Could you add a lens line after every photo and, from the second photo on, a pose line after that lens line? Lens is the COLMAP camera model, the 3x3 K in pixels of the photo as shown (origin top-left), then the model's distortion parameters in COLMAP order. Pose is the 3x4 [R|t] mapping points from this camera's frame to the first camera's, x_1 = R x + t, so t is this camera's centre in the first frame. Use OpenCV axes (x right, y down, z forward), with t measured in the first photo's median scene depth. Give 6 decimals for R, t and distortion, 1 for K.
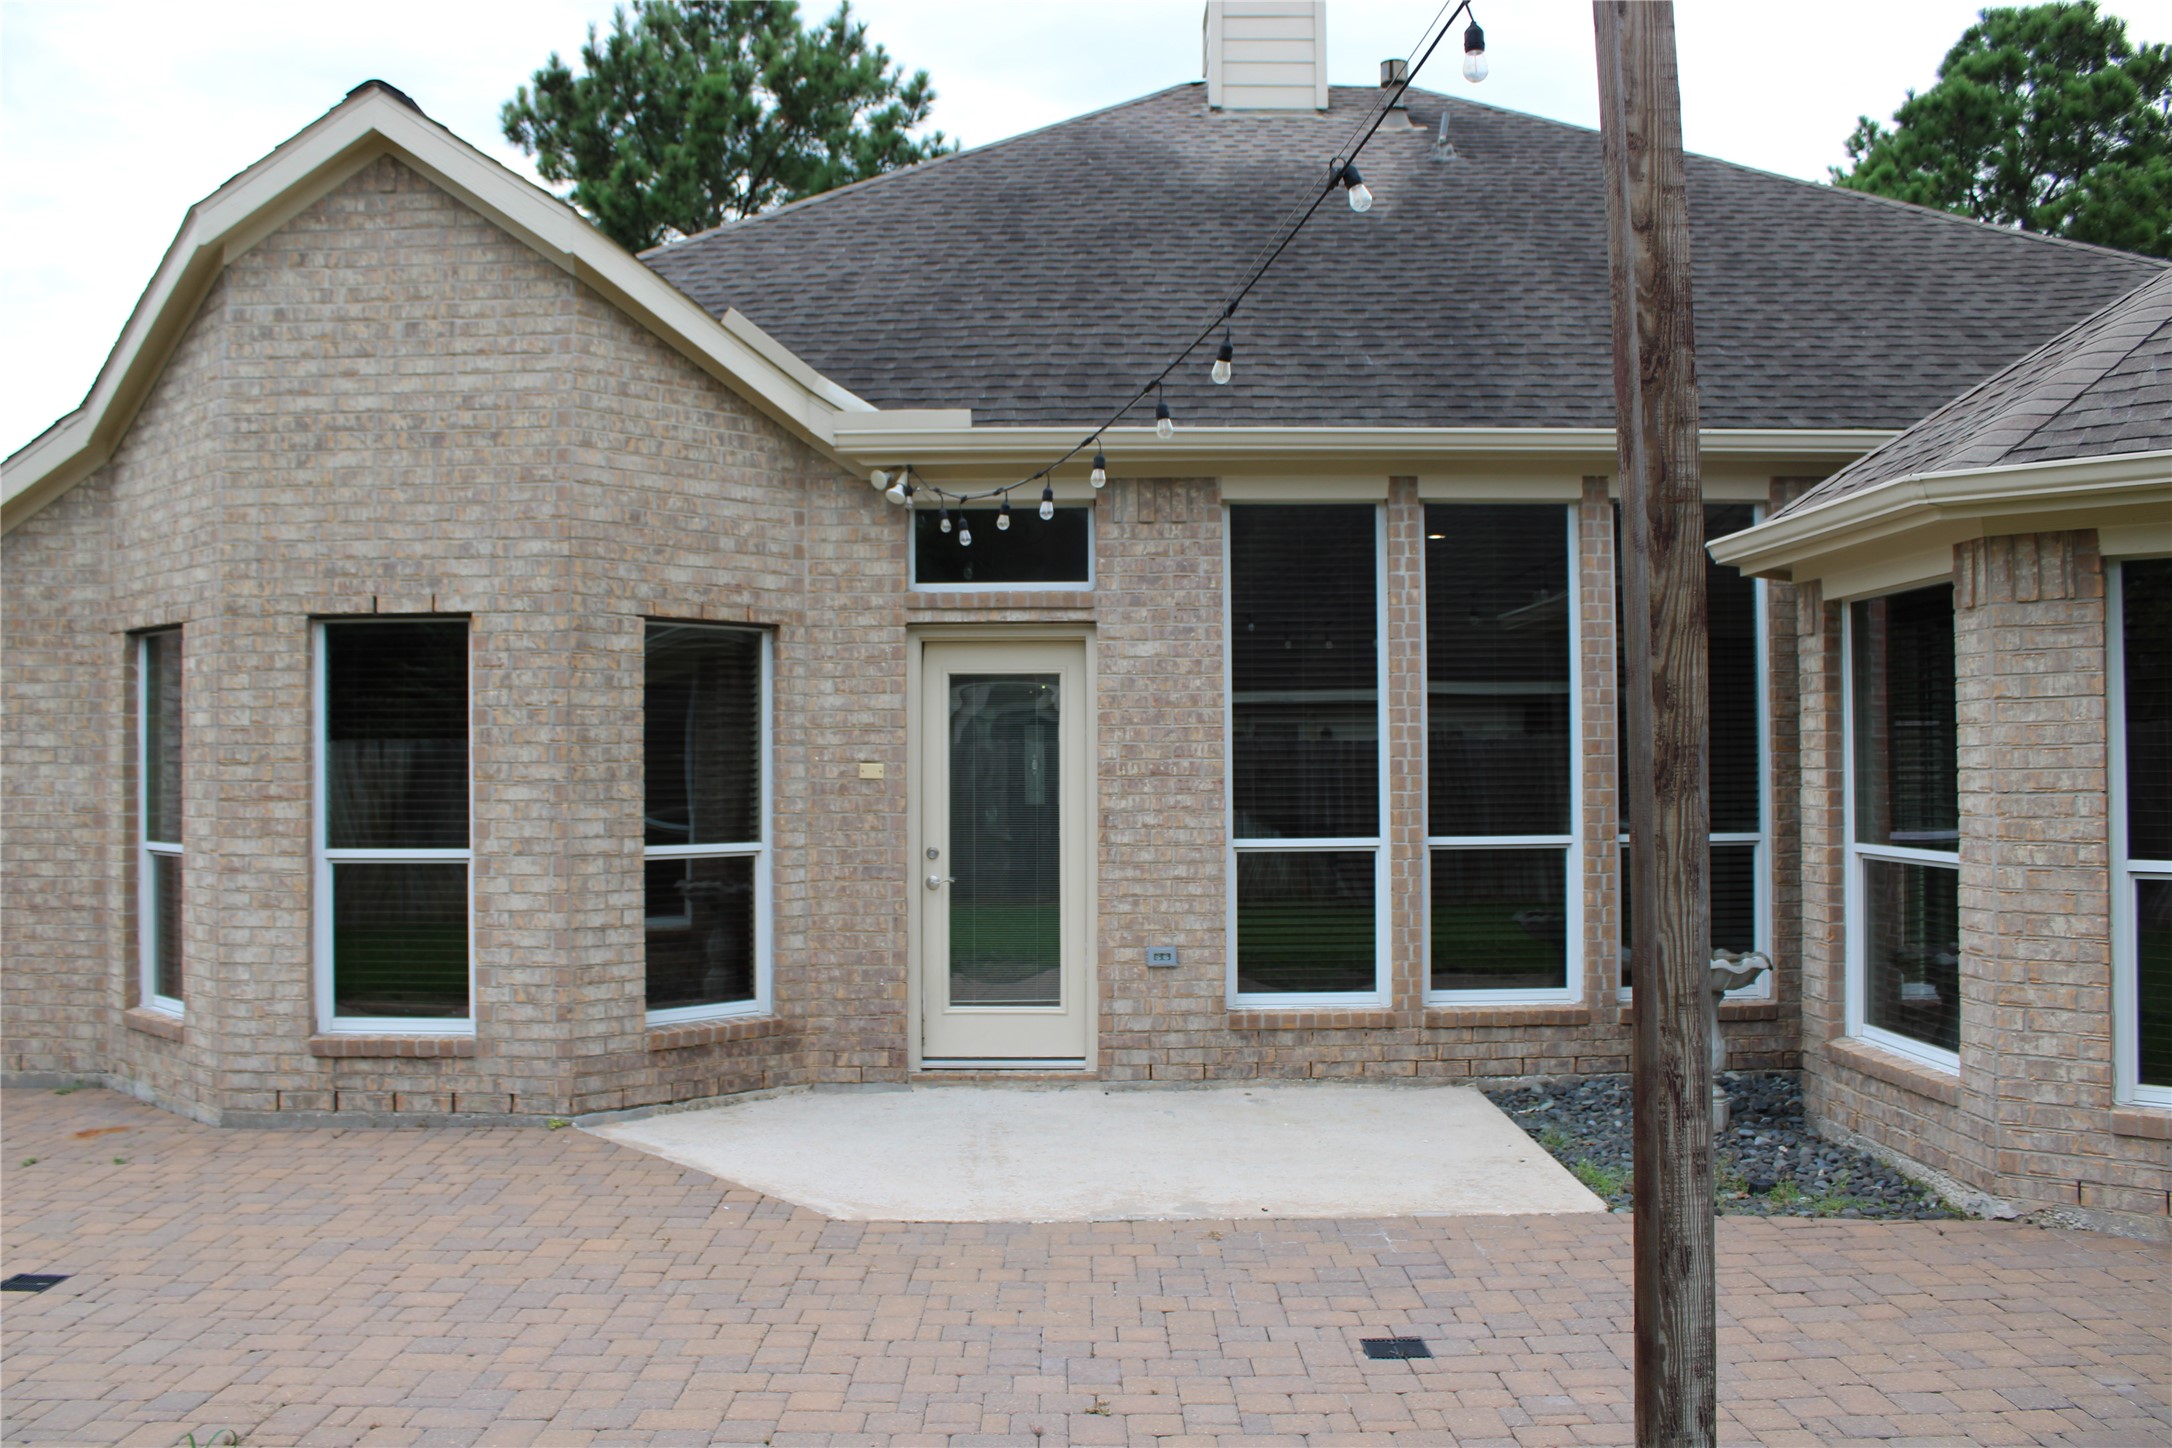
lens RADIAL K [[1791.3, 0, 1059.7], [0, 1791.3, 717.9], [0, 0, 1]] dist [-0.168649, 0.152248]
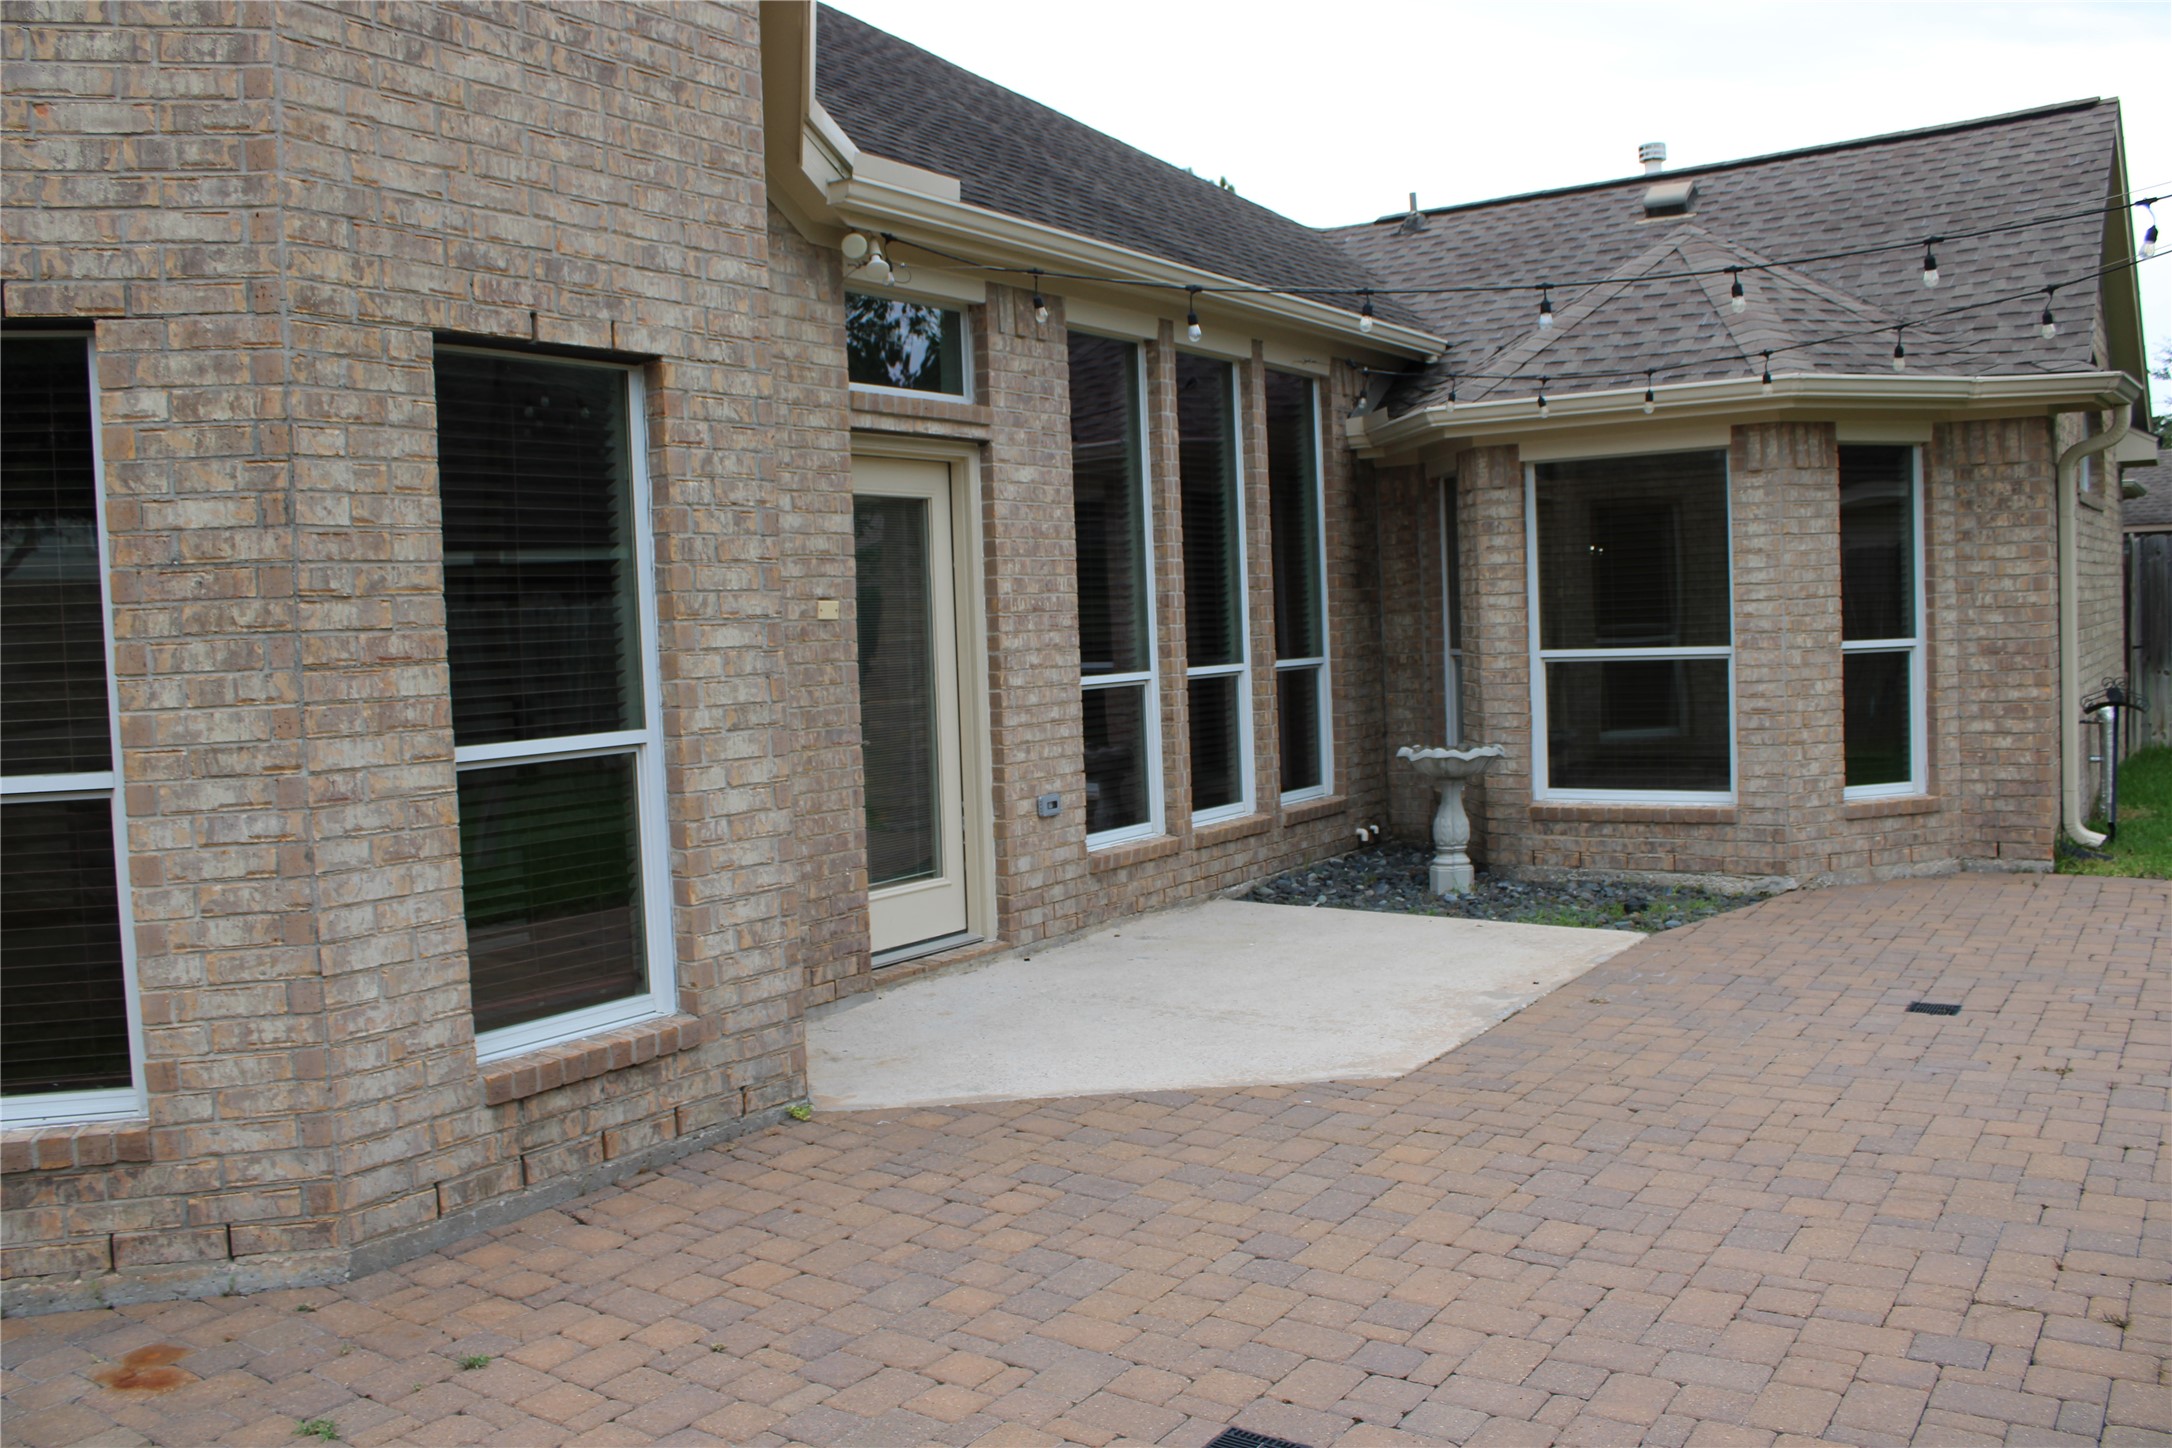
lens RADIAL K [[1791.3, 0, 1059.7], [0, 1791.3, 717.9], [0, 0, 1]] dist [-0.168649, 0.152248]
pose [[0.568695, -0.059820, 0.820370, -0.764154], [0.014566, 0.997928, 0.062670, 0.031756], [-0.822419, -0.023690, 0.568388, 0.501164]]
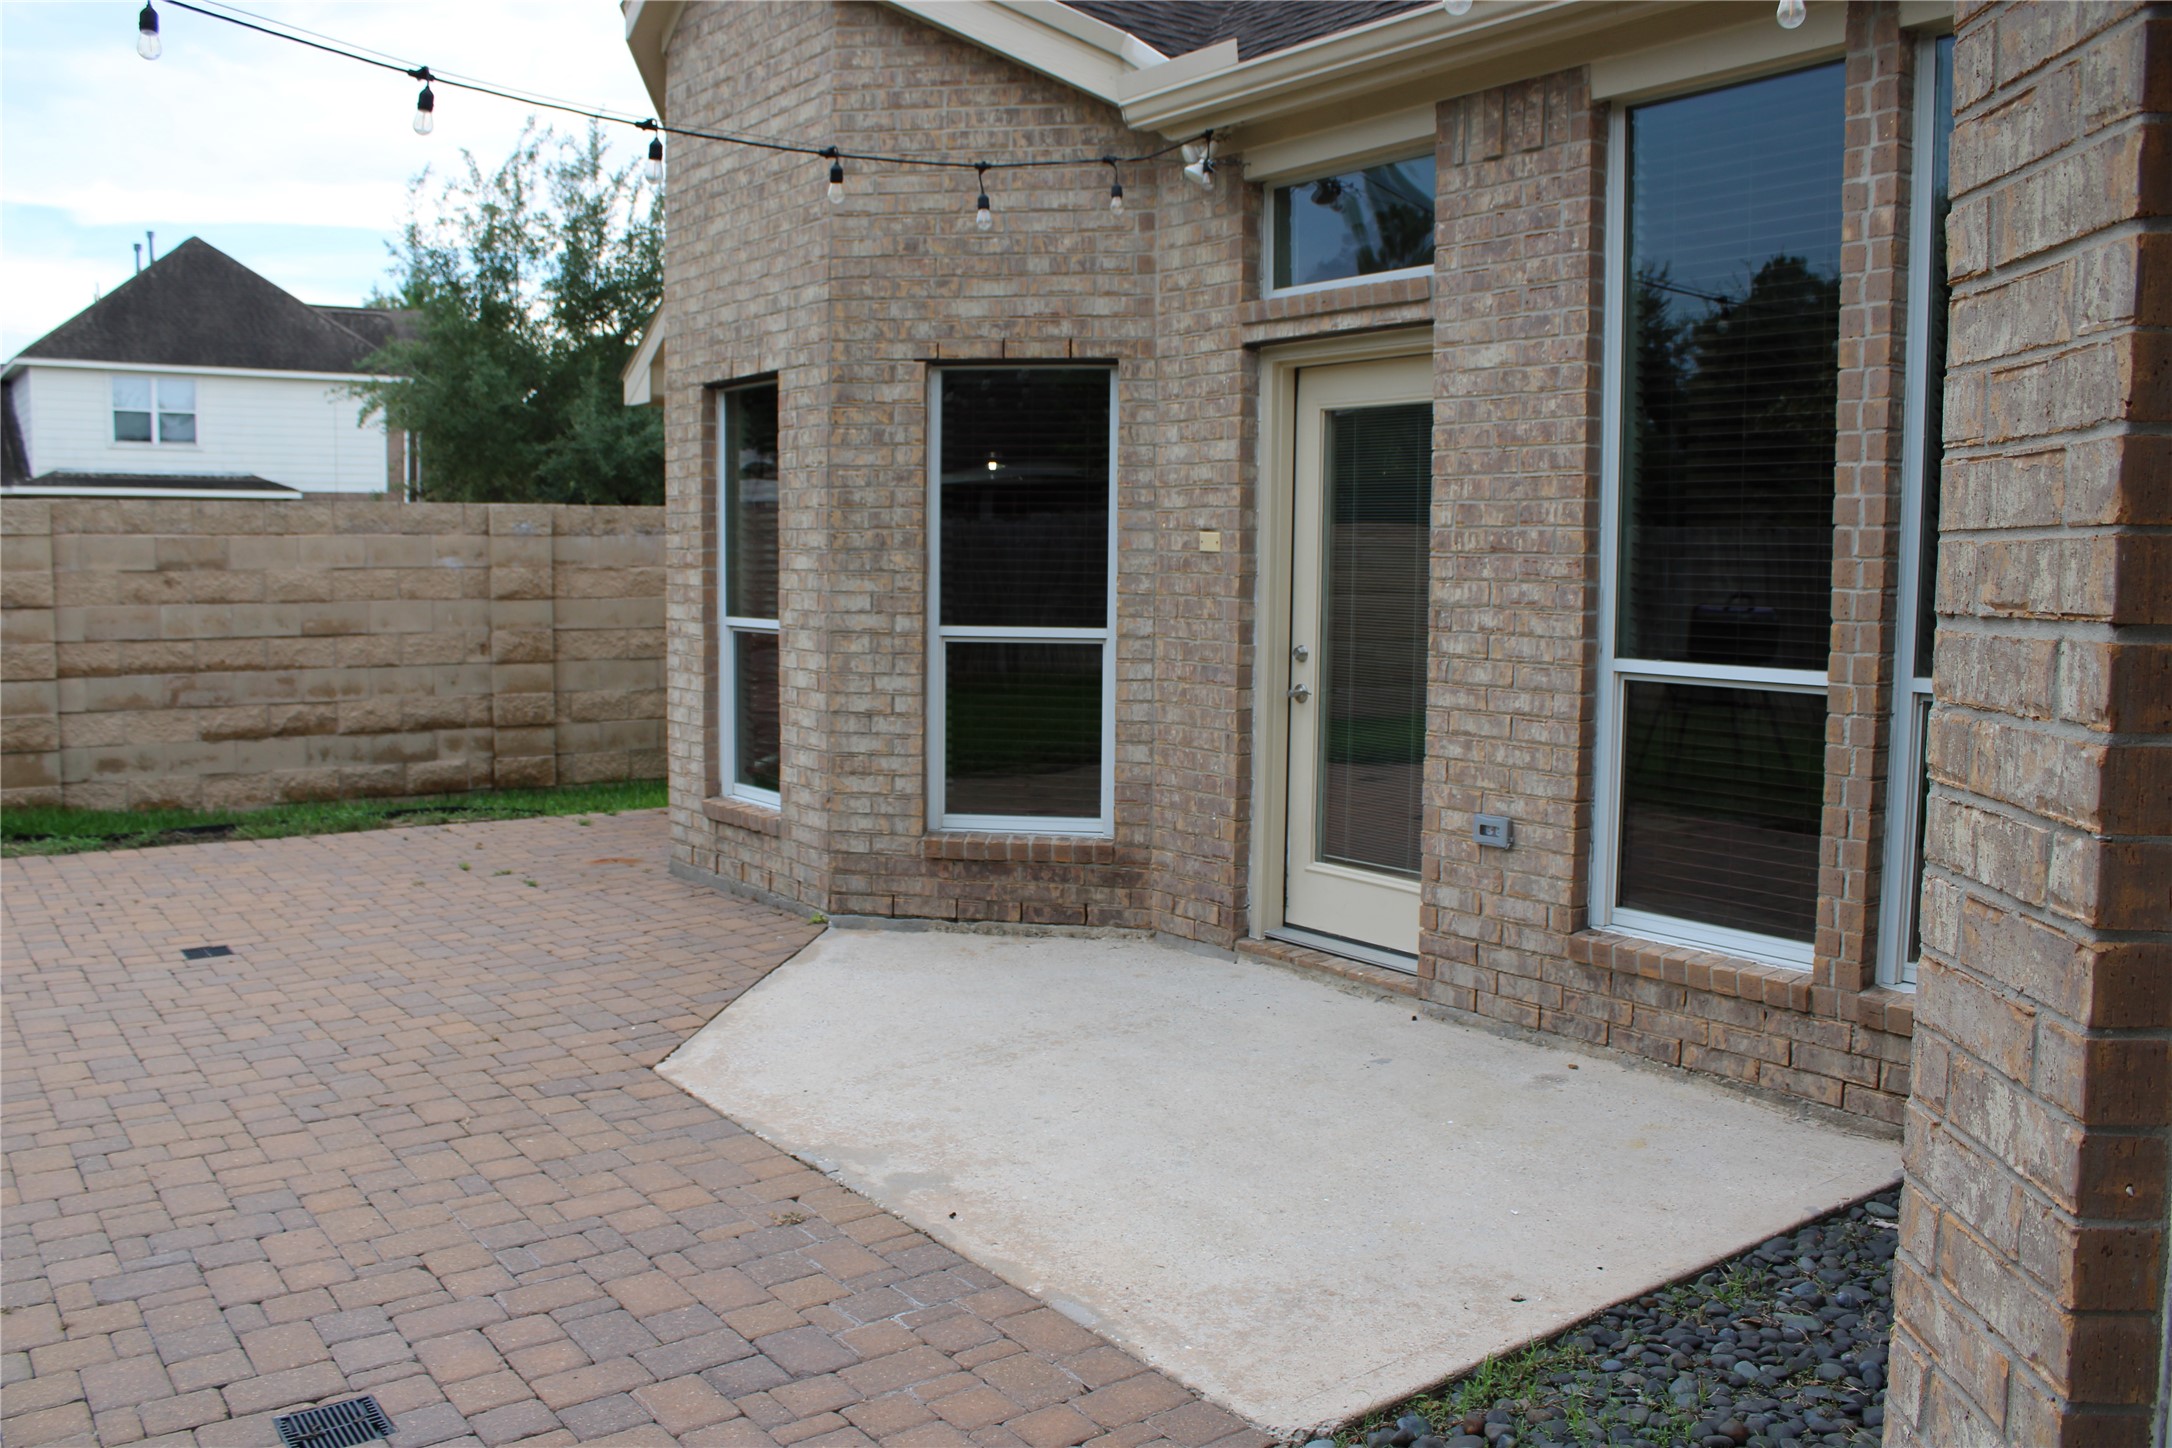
lens RADIAL K [[1791.3, 0, 1059.7], [0, 1791.3, 717.9], [0, 0, 1]] dist [-0.168649, 0.152248]
pose [[0.591641, 0.083449, -0.801871, 0.519298], [0.010516, 0.993745, 0.111176, 0.020494], [0.806133, -0.074208, 0.587063, 0.535257]]
